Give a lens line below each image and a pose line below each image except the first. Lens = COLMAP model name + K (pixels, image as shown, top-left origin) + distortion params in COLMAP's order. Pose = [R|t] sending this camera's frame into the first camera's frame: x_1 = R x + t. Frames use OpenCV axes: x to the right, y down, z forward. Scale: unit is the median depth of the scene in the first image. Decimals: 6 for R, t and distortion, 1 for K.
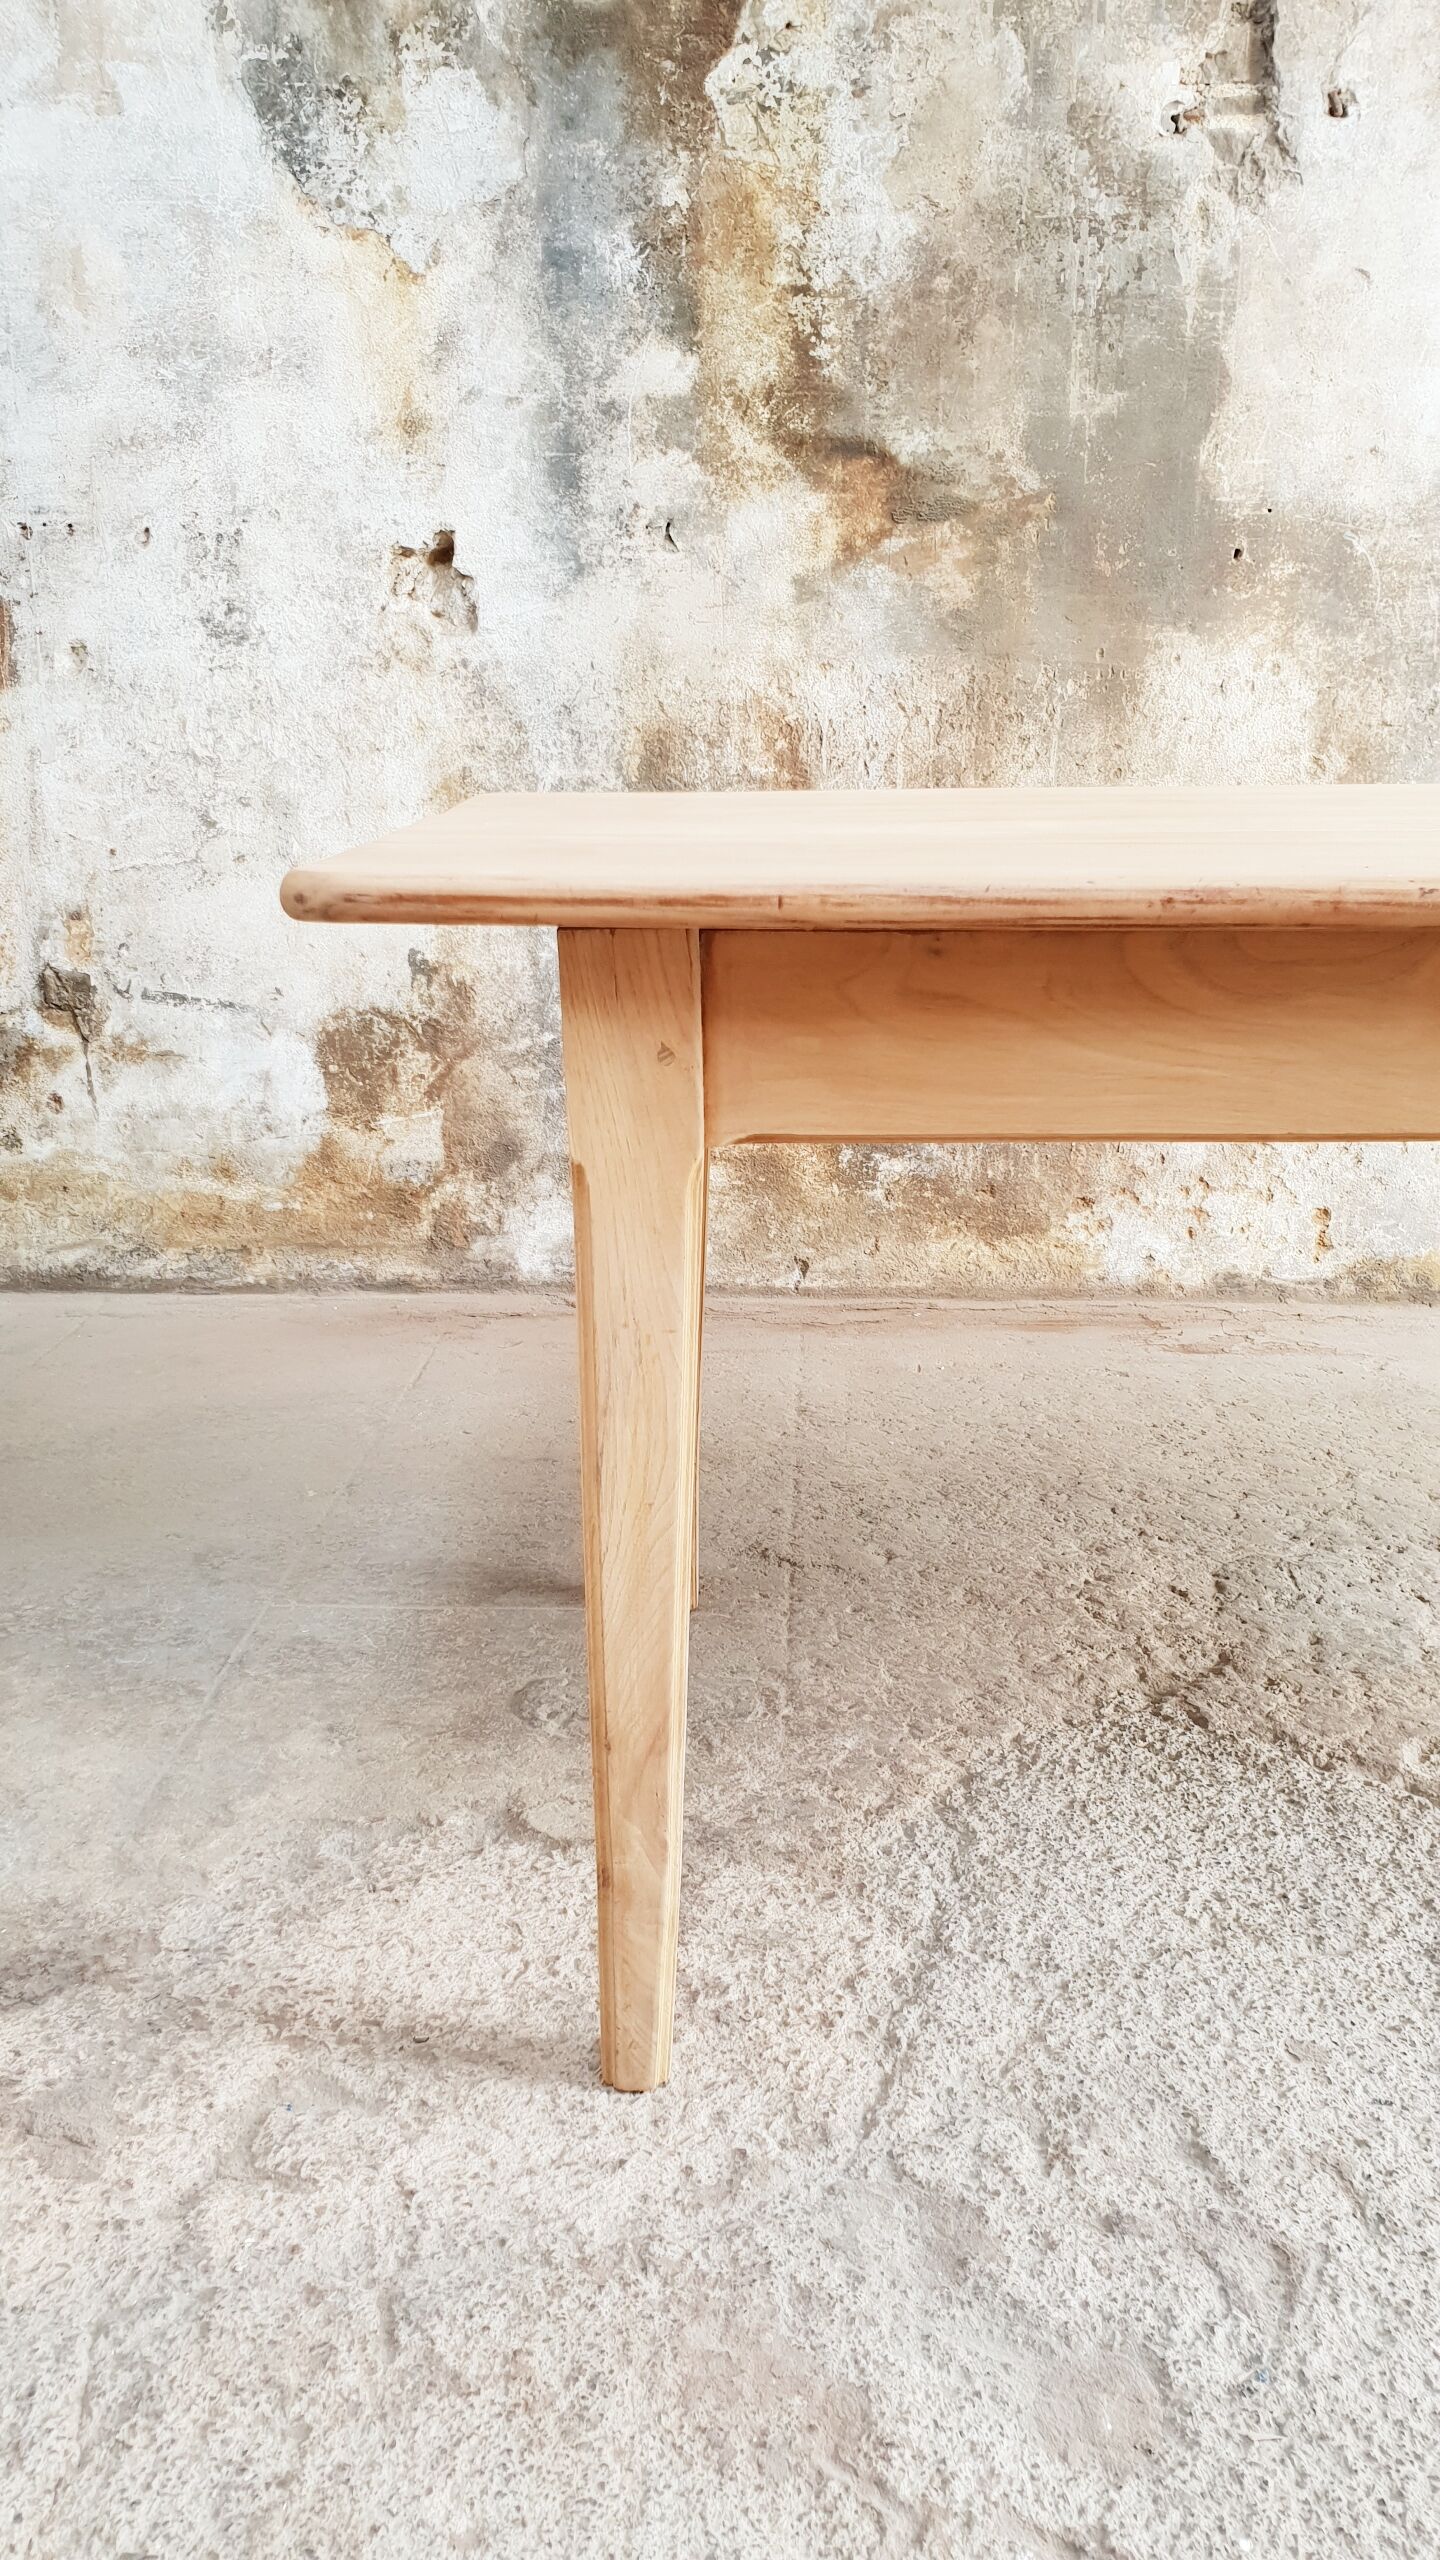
lens RADIAL K [[2015.3, 0, 723.9], [0, 2015.3, 1257.0], [0, 0, 1]] dist [-0.012914, 0.032228]
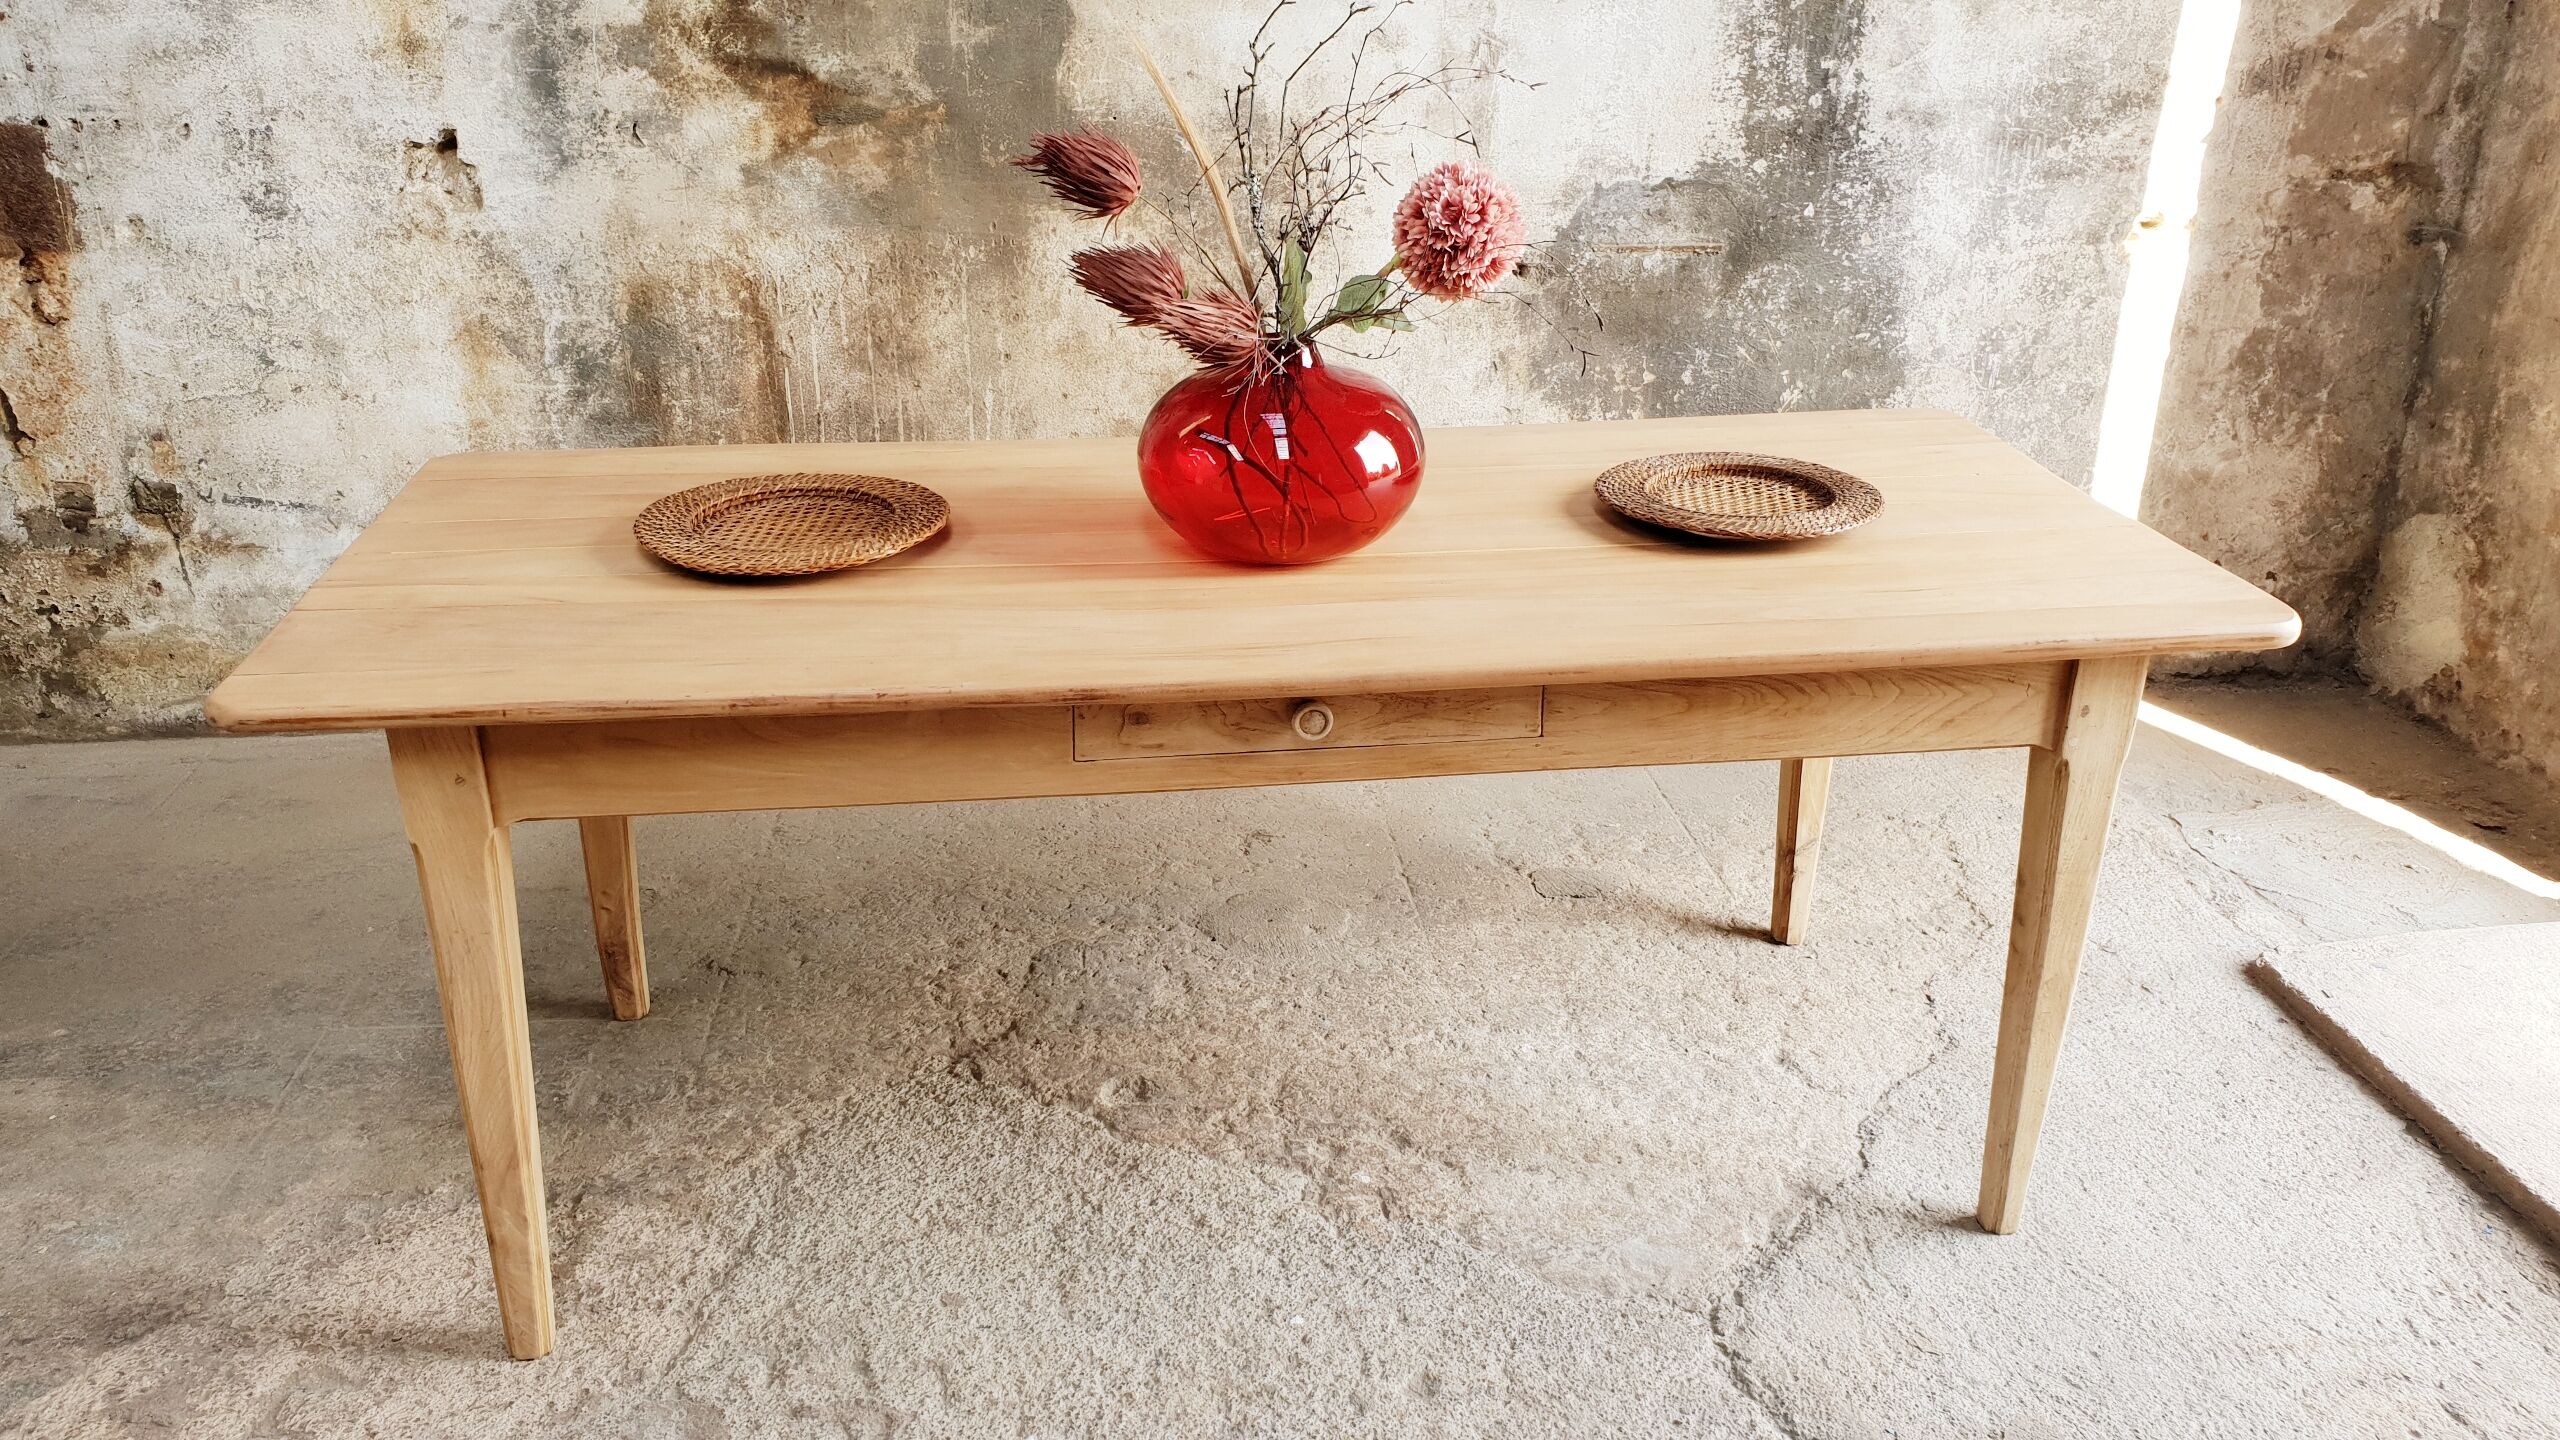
lens RADIAL K [[2015.3, 0, 1284.7], [0, 2015.3, 694.9], [0, 0, 1]] dist [-0.012914, 0.032228]
pose [[0.988577, -0.043138, 0.144413, 0.176967], [0.026555, 0.993028, 0.114846, -0.148782], [-0.148361, -0.109699, 0.982830, -0.323746]]
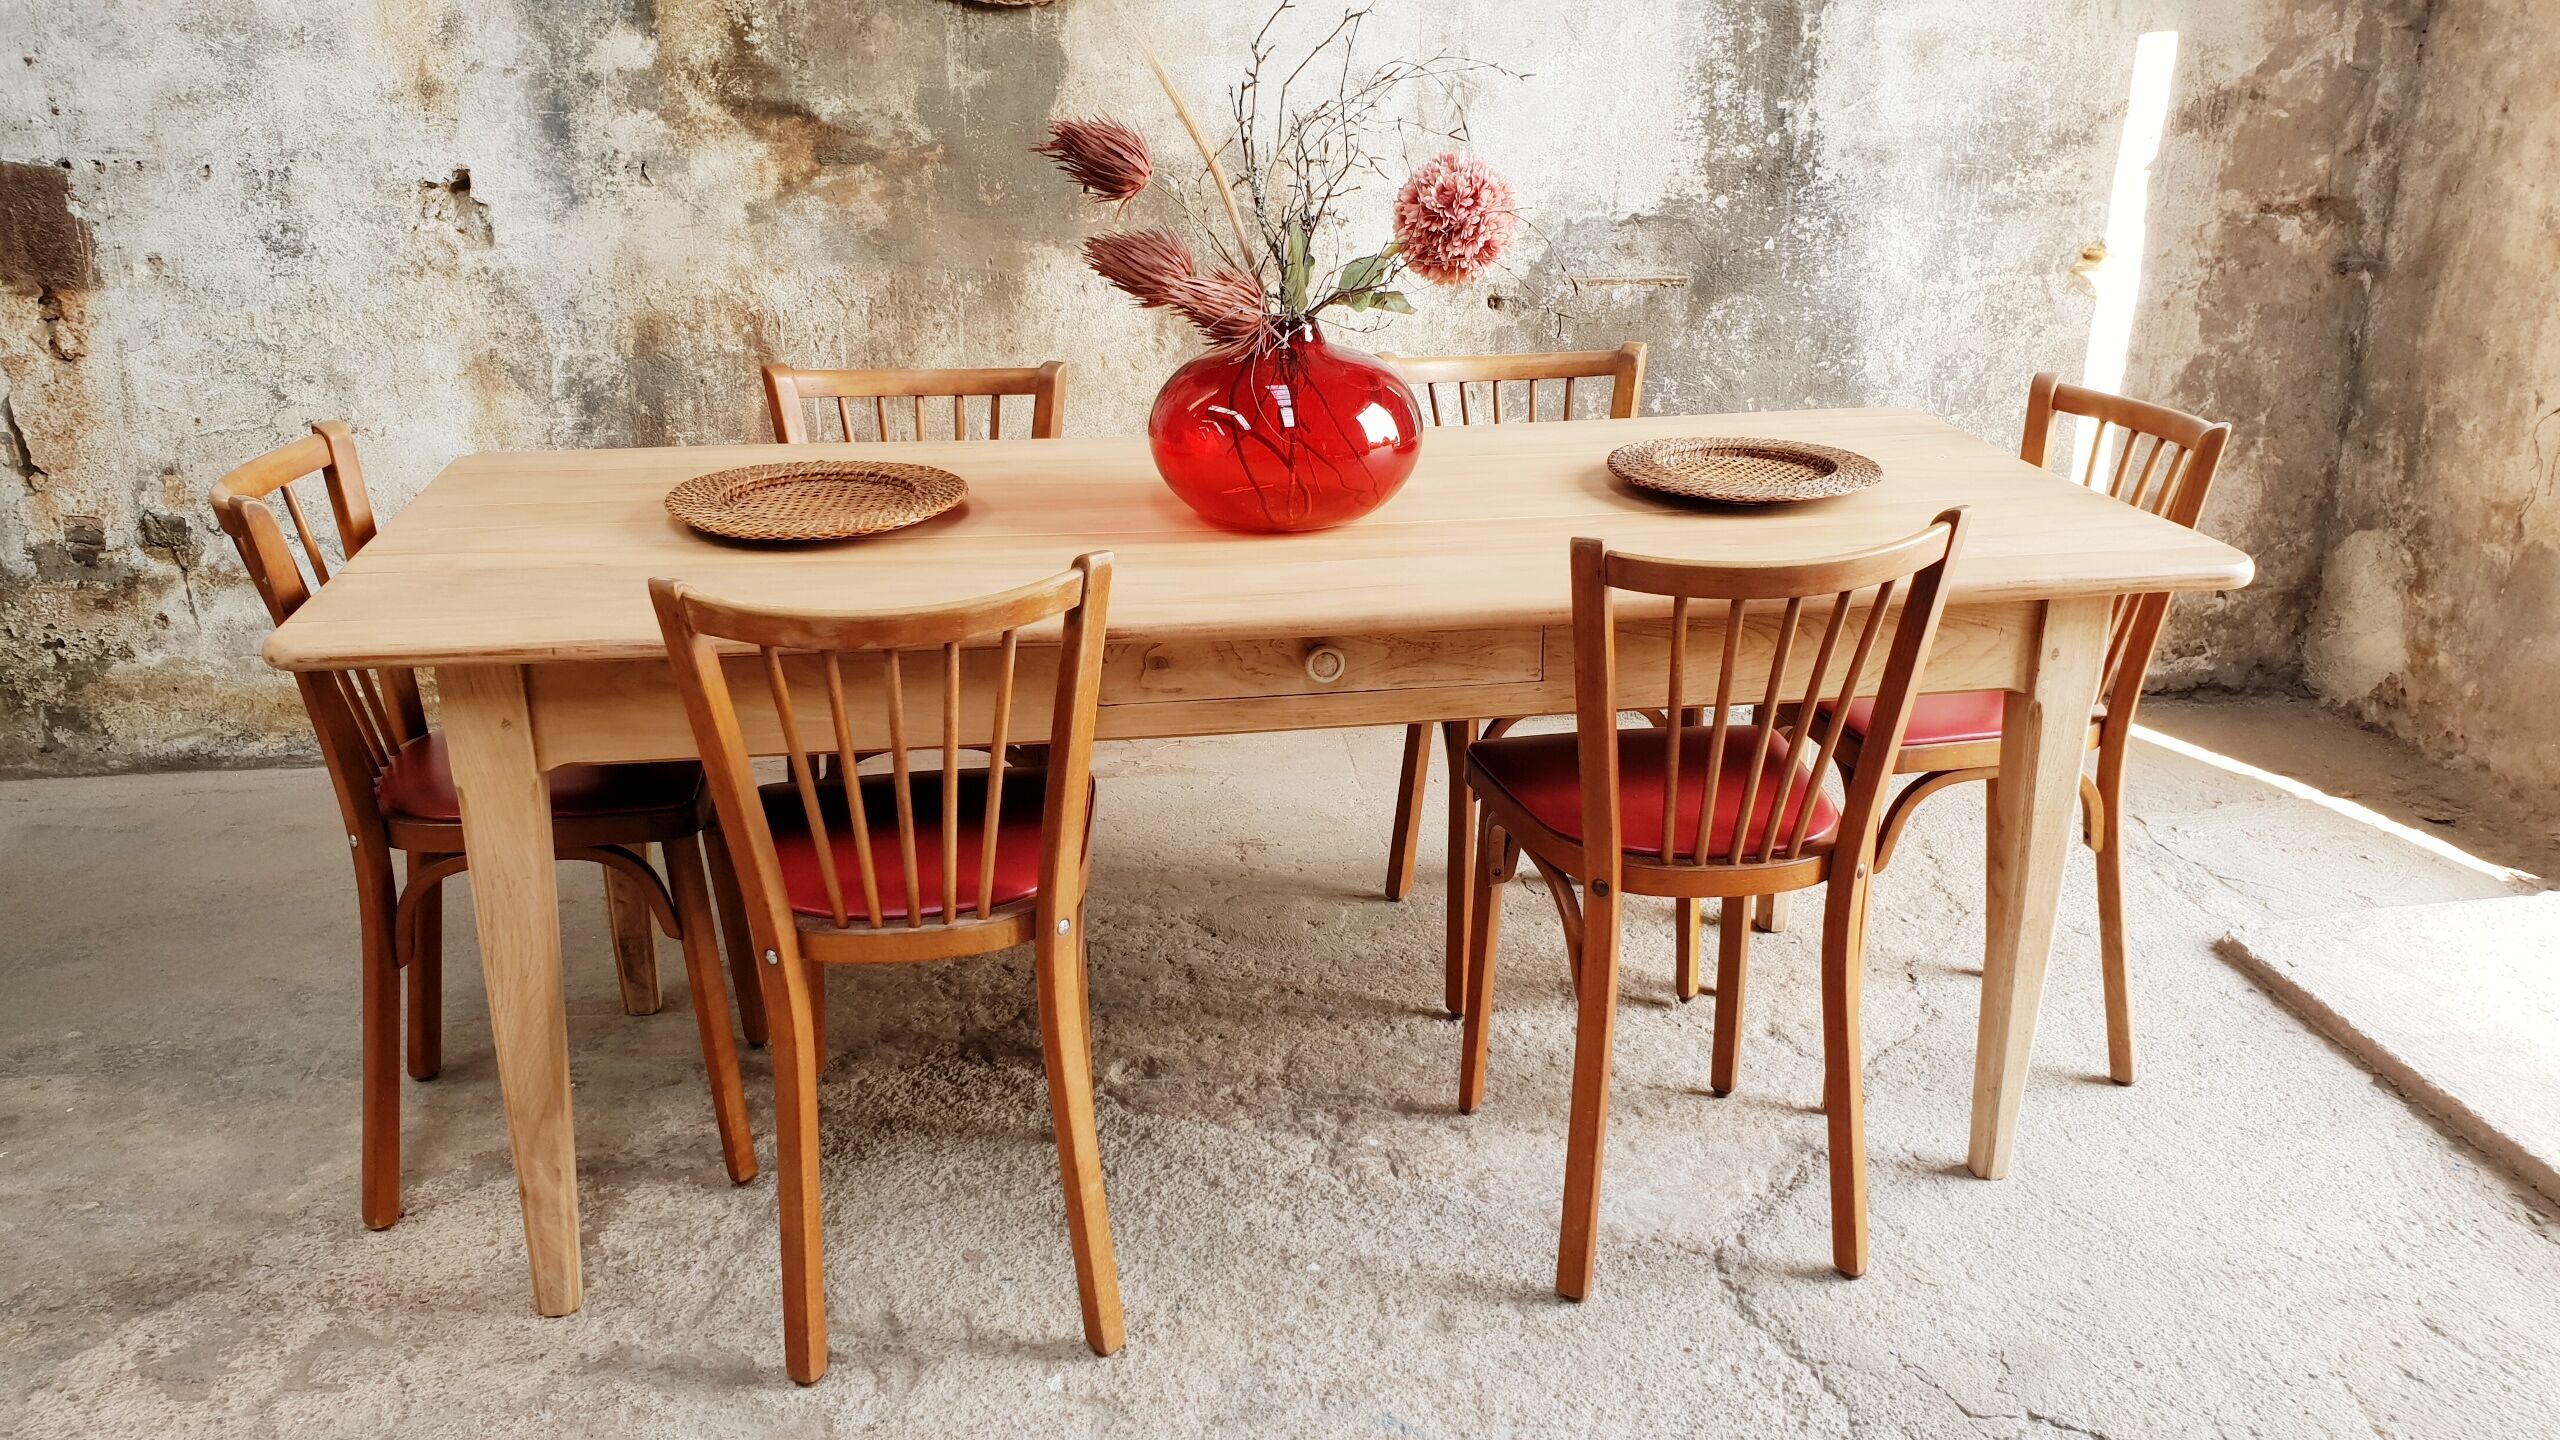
lens RADIAL K [[2015.3, 0, 1292.8], [0, 2015.3, 681.0], [0, 0, 1]] dist [-0.012914, 0.032228]
pose [[0.984152, -0.046582, 0.171099, 0.147967], [0.038127, 0.997899, 0.052375, -0.087186], [-0.173179, -0.045022, 0.983861, -0.360158]]
